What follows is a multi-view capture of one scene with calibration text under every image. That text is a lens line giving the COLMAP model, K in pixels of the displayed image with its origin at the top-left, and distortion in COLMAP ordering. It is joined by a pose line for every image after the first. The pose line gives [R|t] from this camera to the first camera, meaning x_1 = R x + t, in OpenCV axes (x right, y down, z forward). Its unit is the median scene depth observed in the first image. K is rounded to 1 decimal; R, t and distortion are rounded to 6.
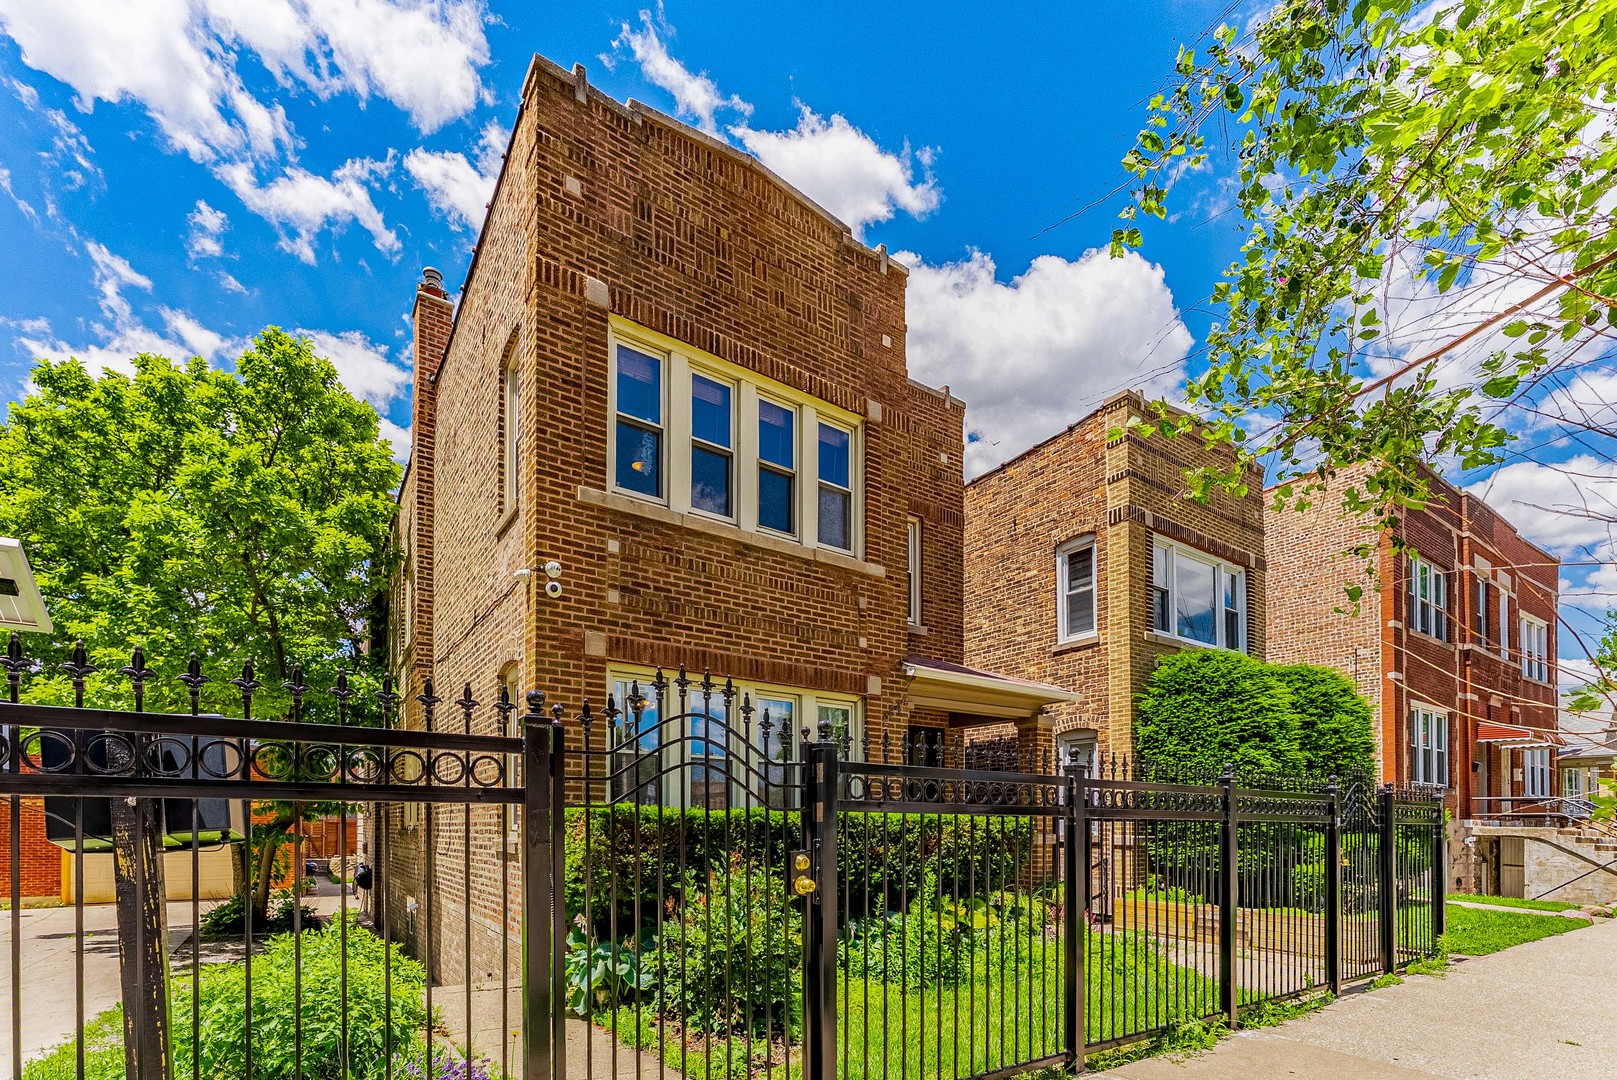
lens RADIAL K [[852.8, 0, 811.3], [0, 852.8, 574.5], [0, 0, 1]] dist [0.003572, -0.000063]
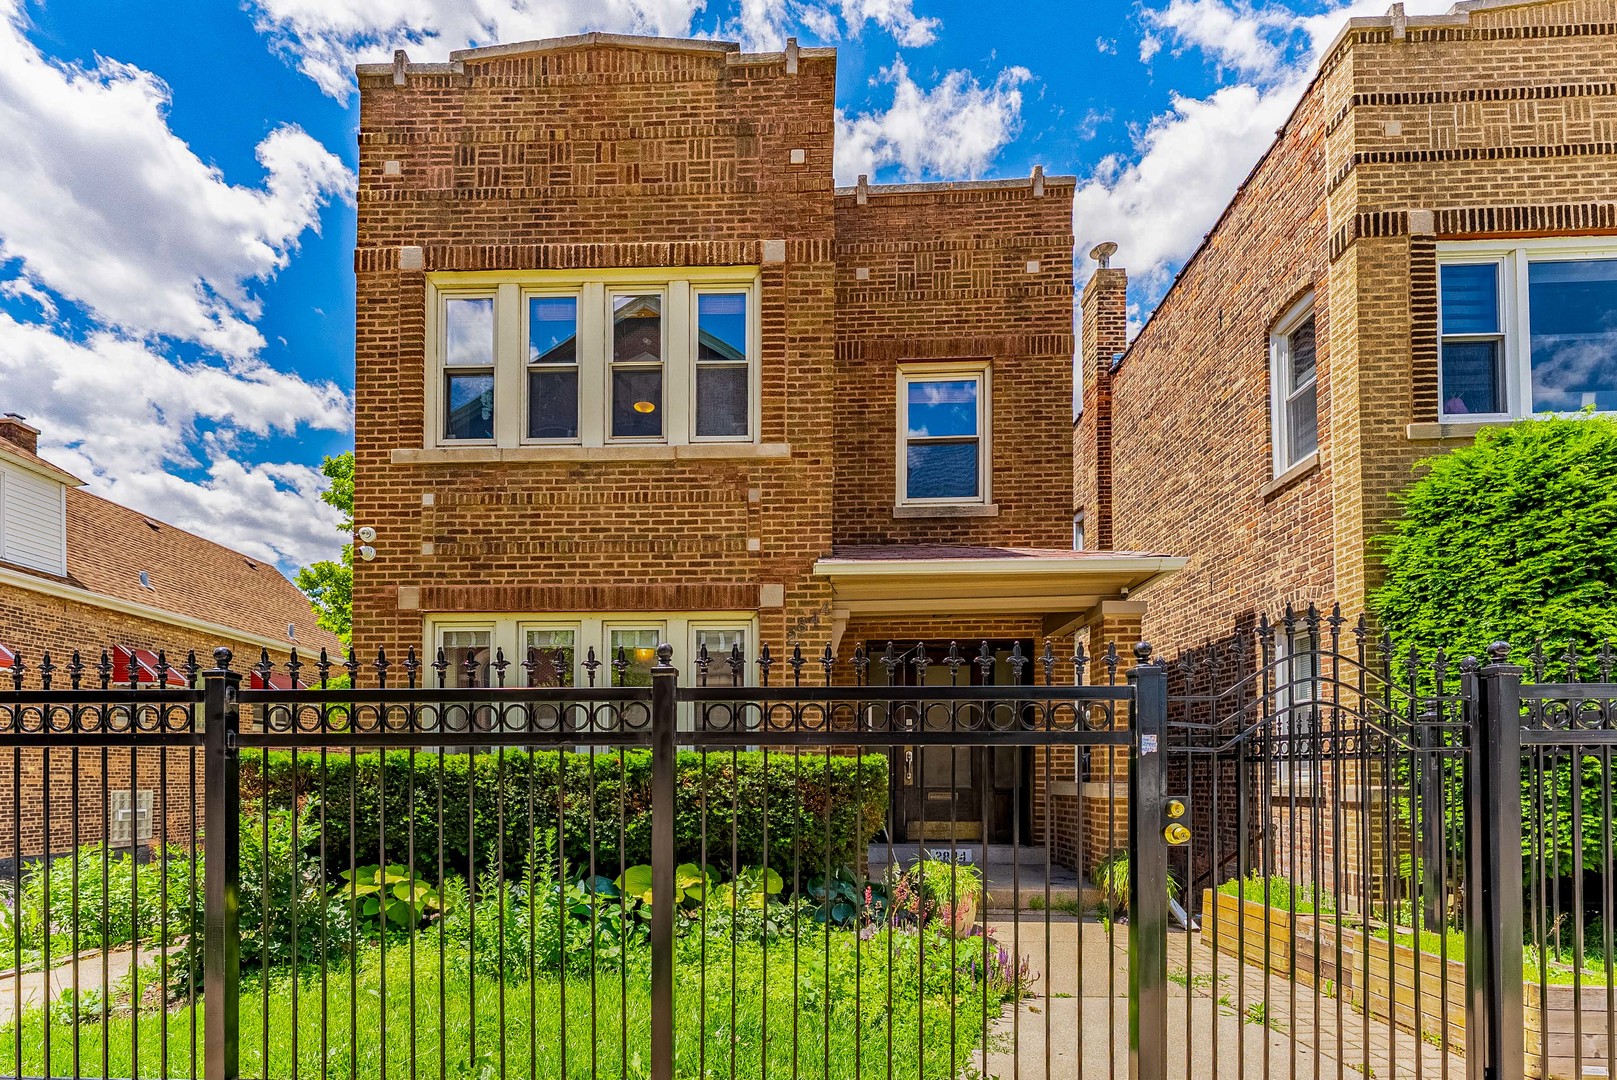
lens RADIAL K [[852.8, 0, 811.3], [0, 852.8, 574.5], [0, 0, 1]] dist [0.003572, -0.000063]
pose [[0.739795, -0.166316, -0.651953, 0.657617], [0.194230, 0.980505, -0.029732, 0.151531], [0.644188, -0.104634, 0.757676, 0.463240]]
